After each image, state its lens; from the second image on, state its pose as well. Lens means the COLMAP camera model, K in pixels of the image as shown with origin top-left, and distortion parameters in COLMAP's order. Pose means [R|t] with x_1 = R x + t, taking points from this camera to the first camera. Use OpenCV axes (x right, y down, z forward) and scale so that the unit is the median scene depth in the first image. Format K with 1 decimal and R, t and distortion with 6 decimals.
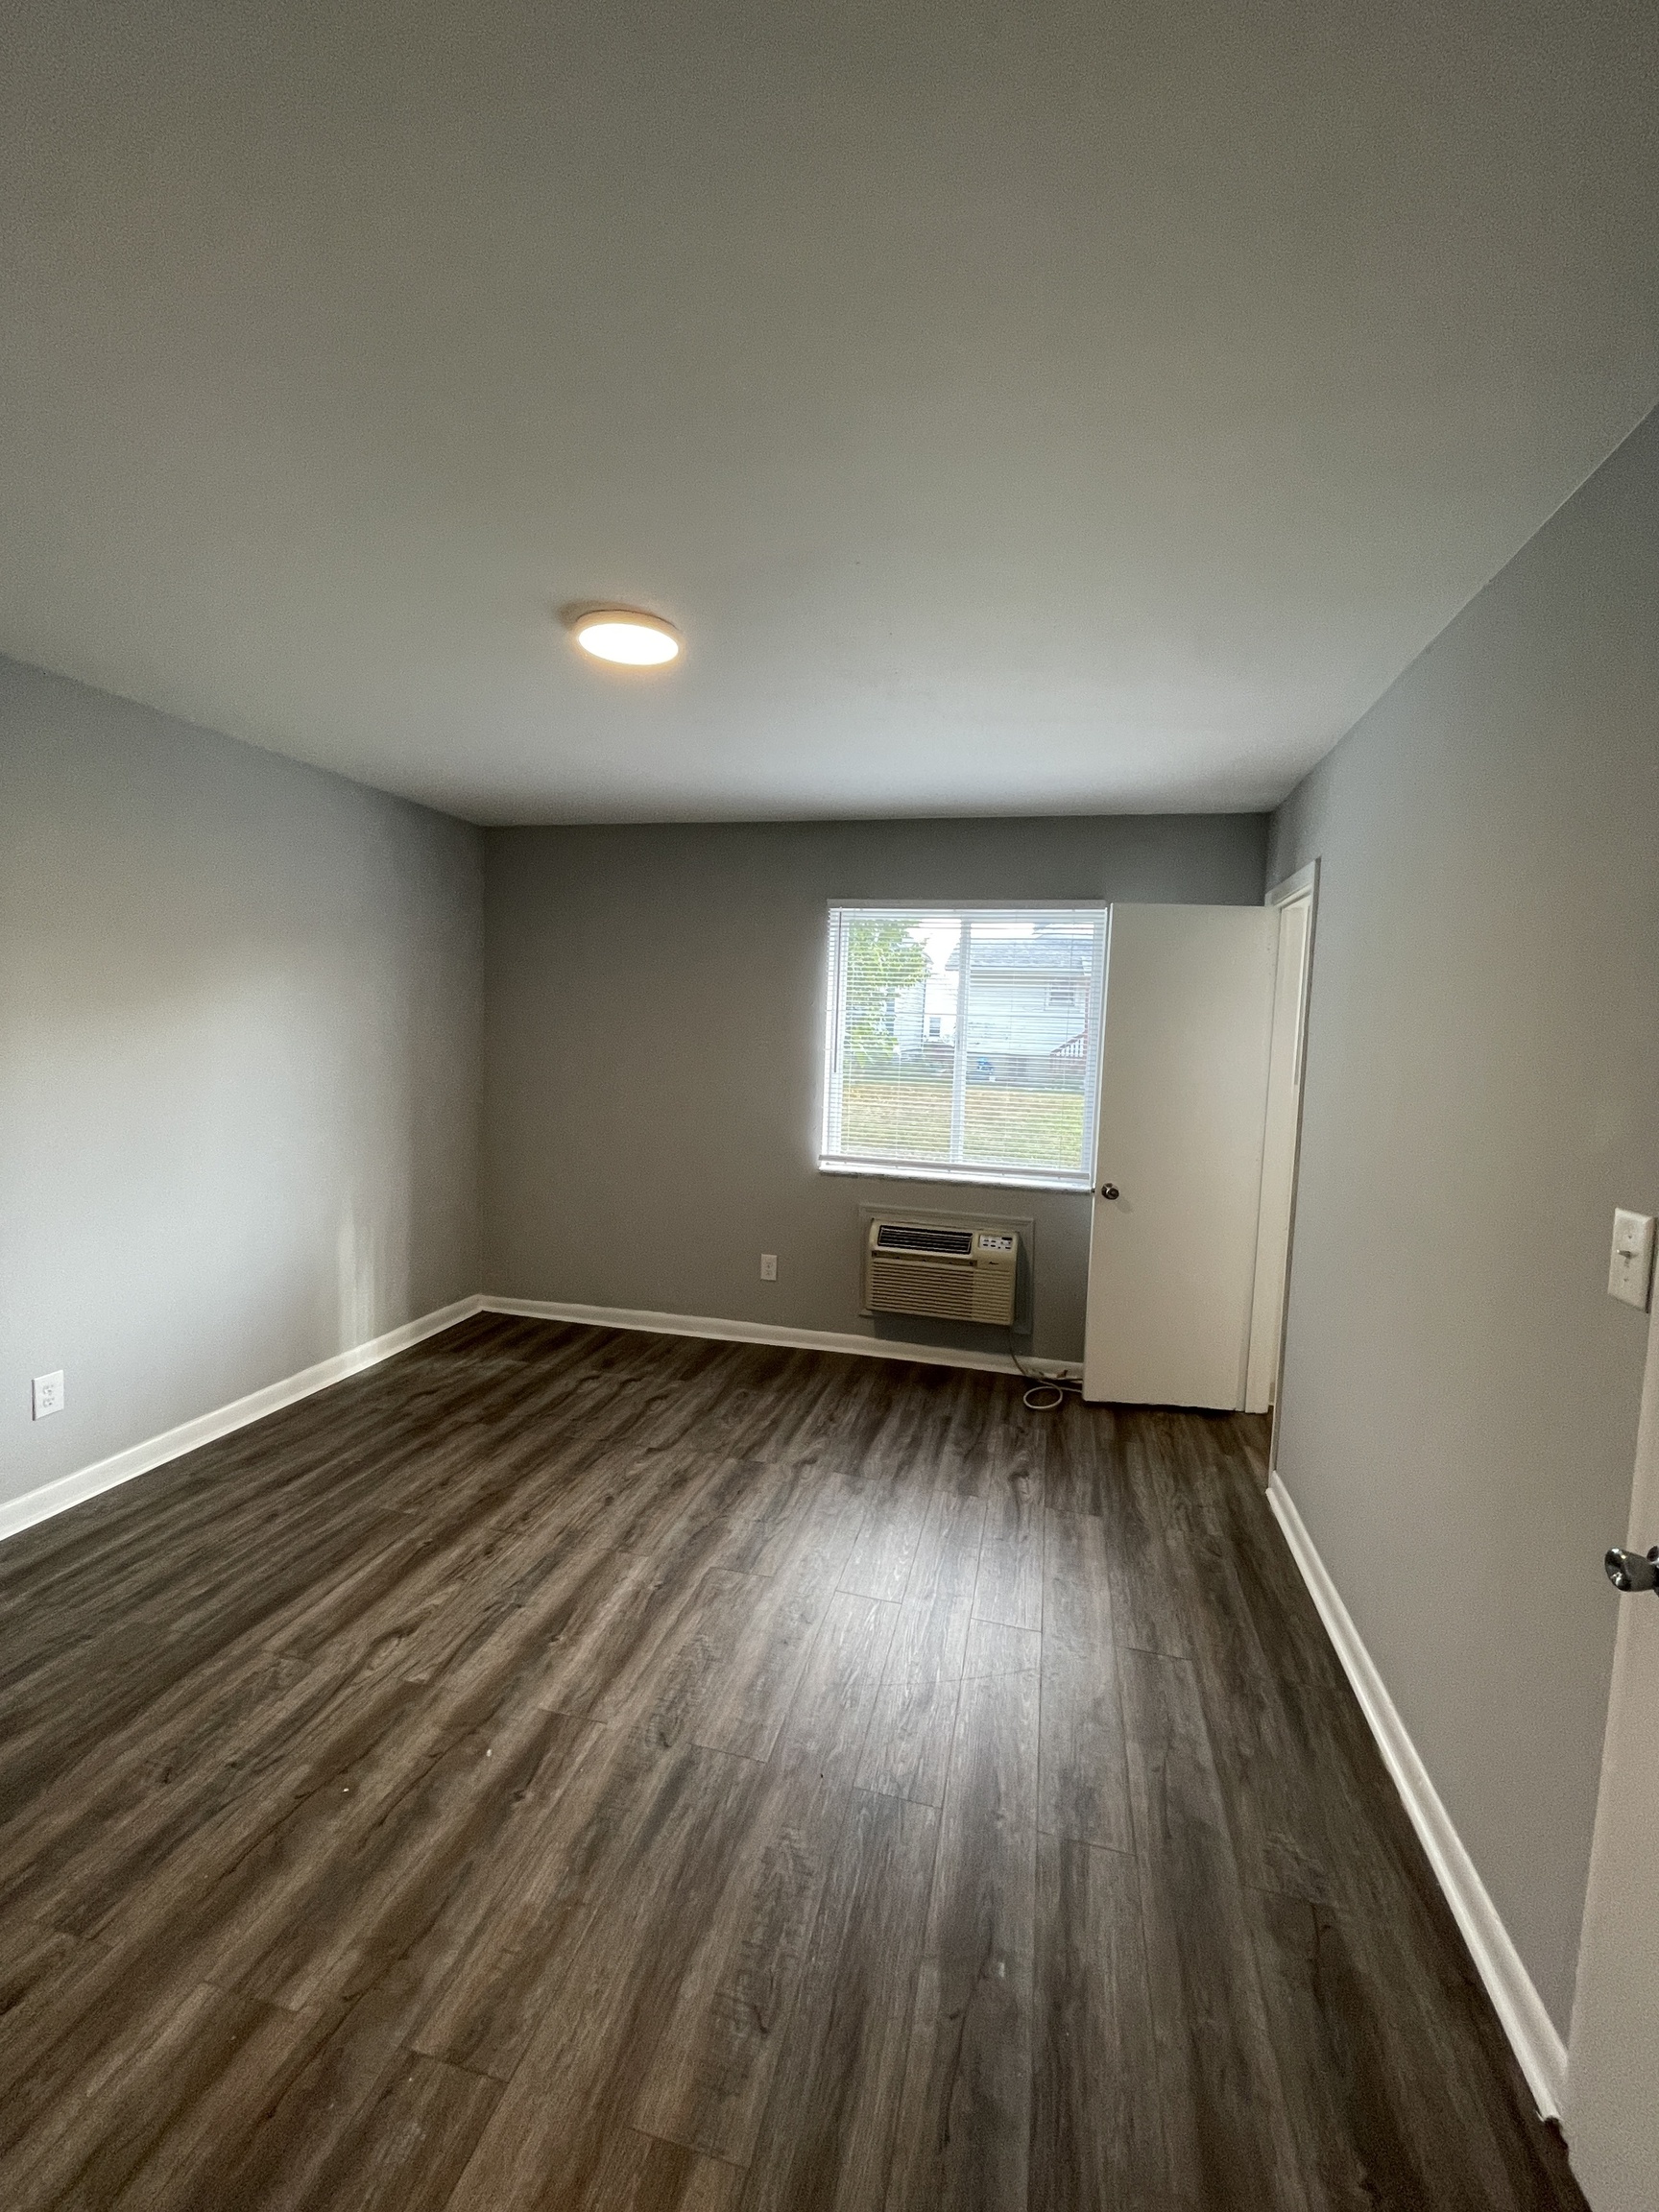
lens RADIAL K [[905.1, 0, 829.5], [0, 905.1, 1106.0], [0, 0, 1]] dist [-0.000042, -0.000164]
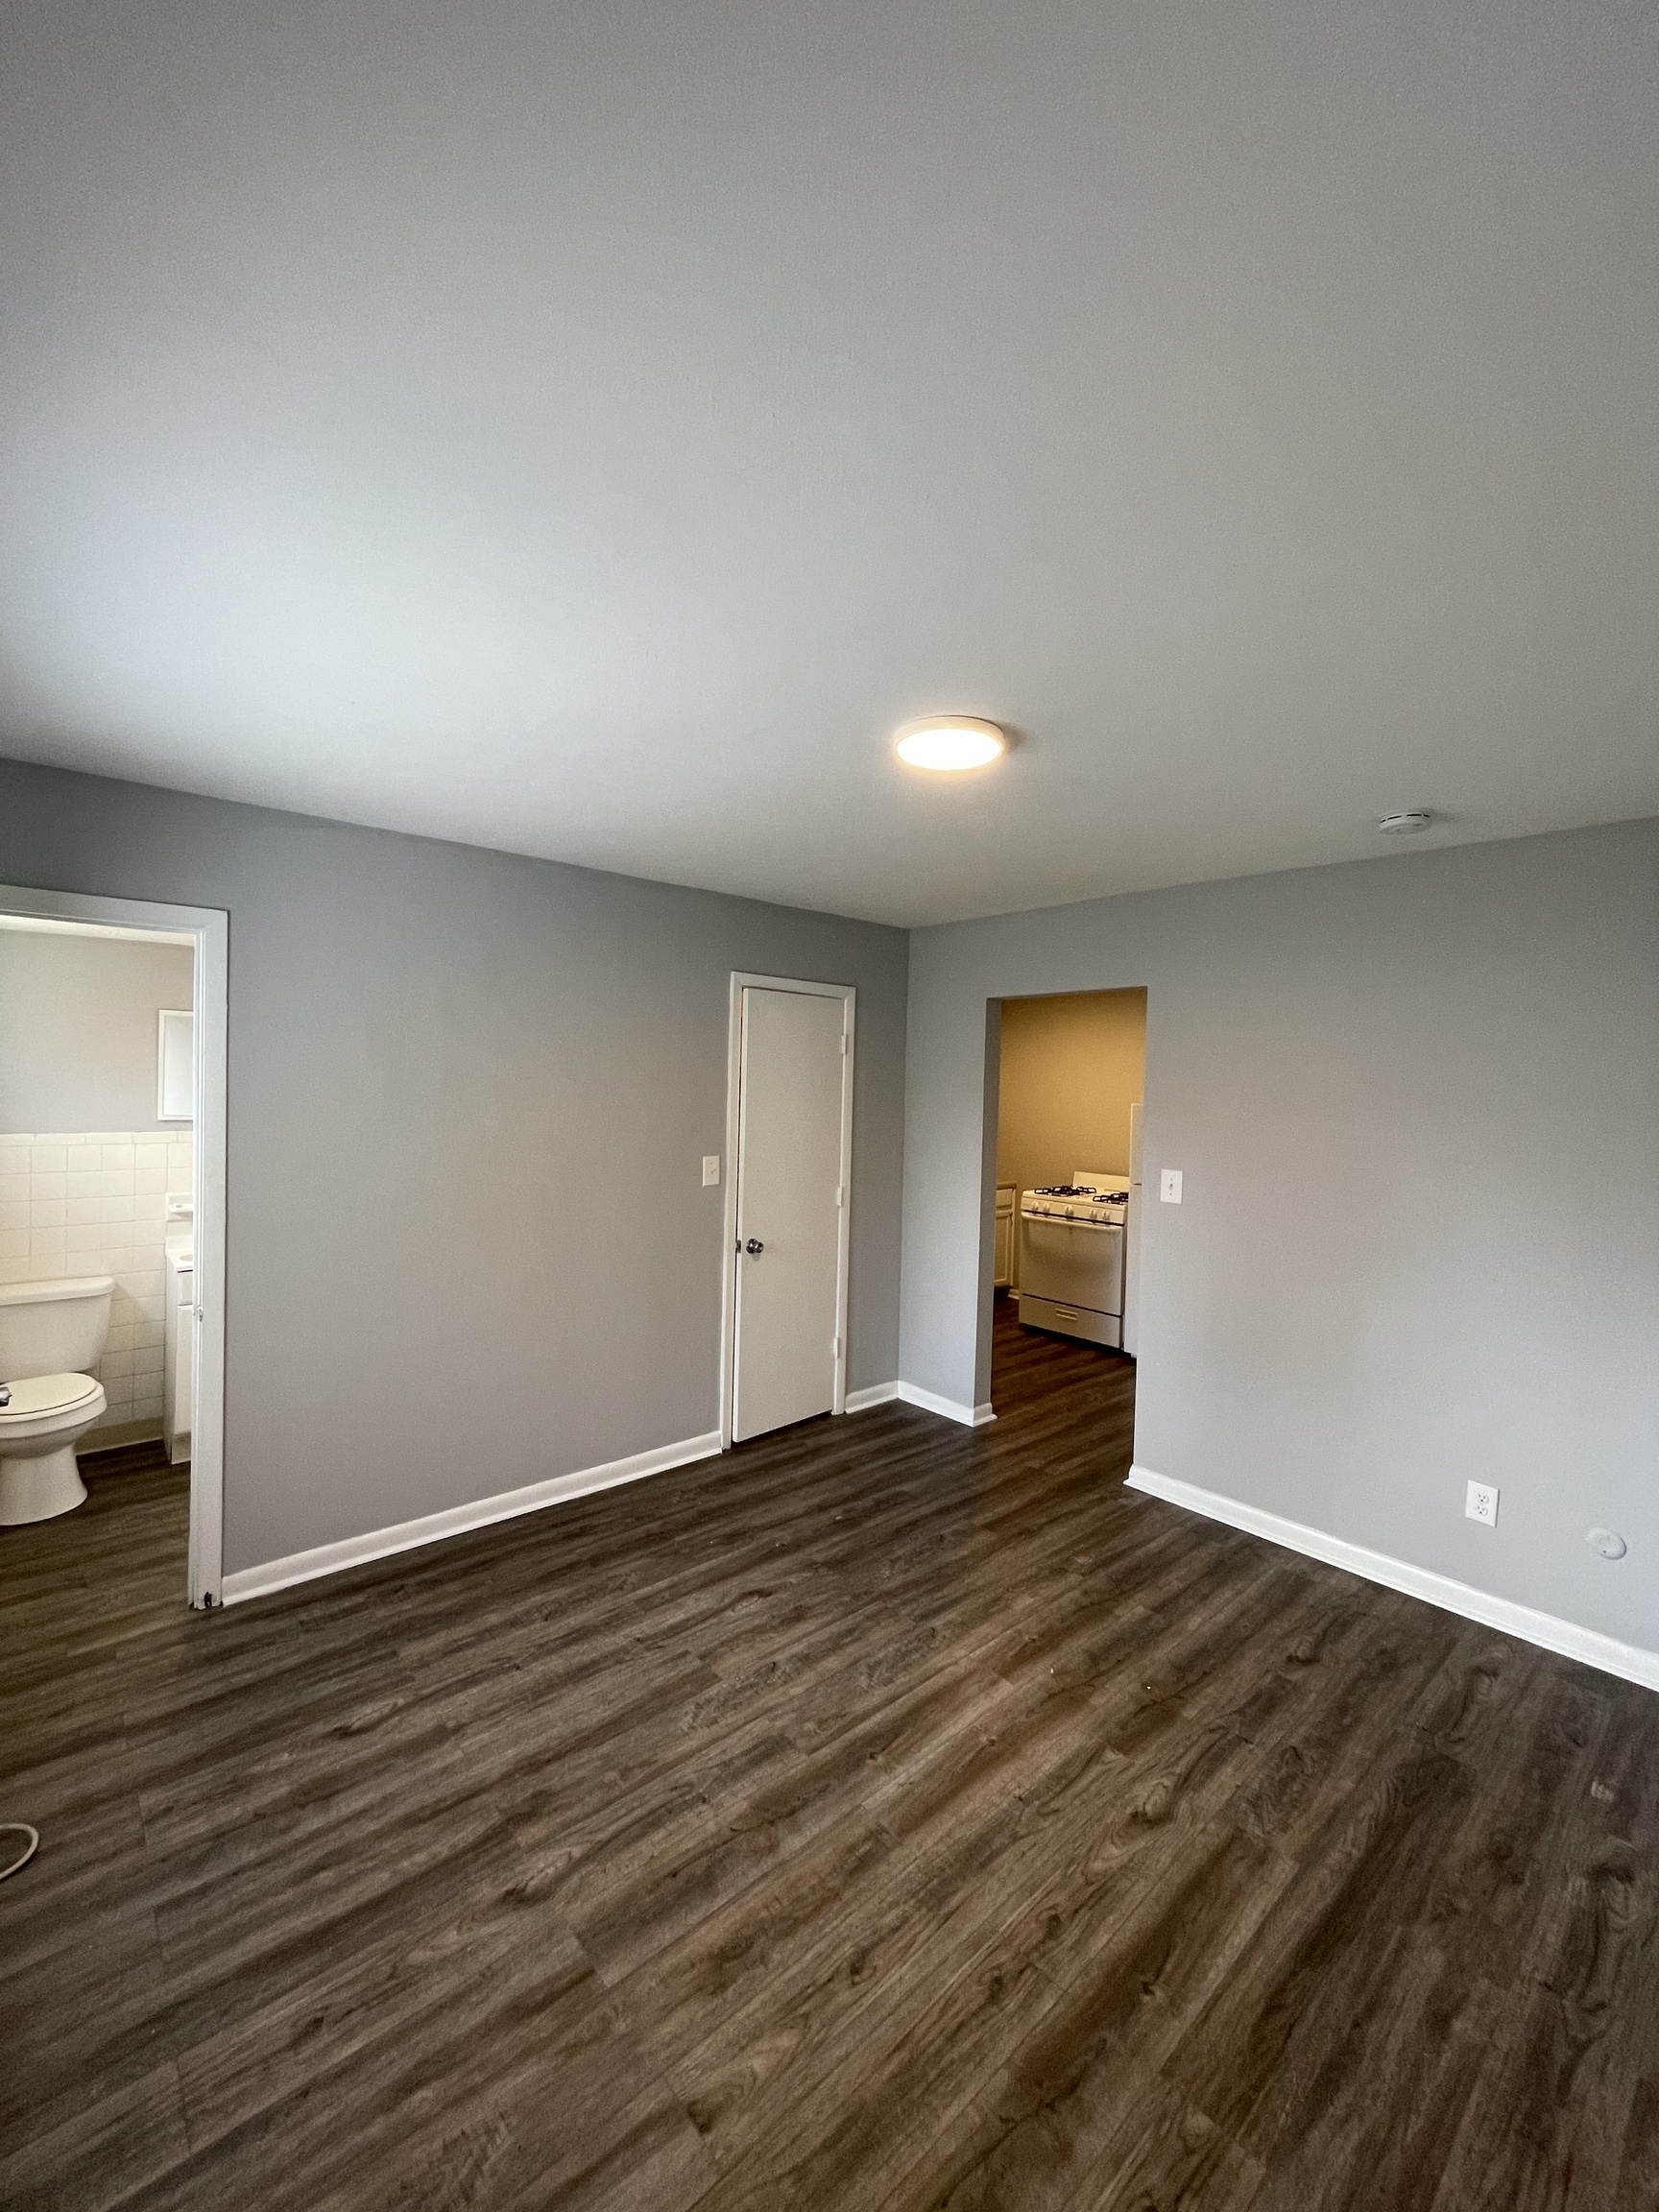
lens RADIAL K [[905.1, 0, 829.5], [0, 905.1, 1106.0], [0, 0, 1]] dist [-0.000042, -0.000164]
pose [[-0.827158, -0.071299, 0.557428, -0.636858], [-0.005760, 0.992943, 0.118456, -0.234996], [-0.561940, 0.094771, -0.821731, 1.777500]]
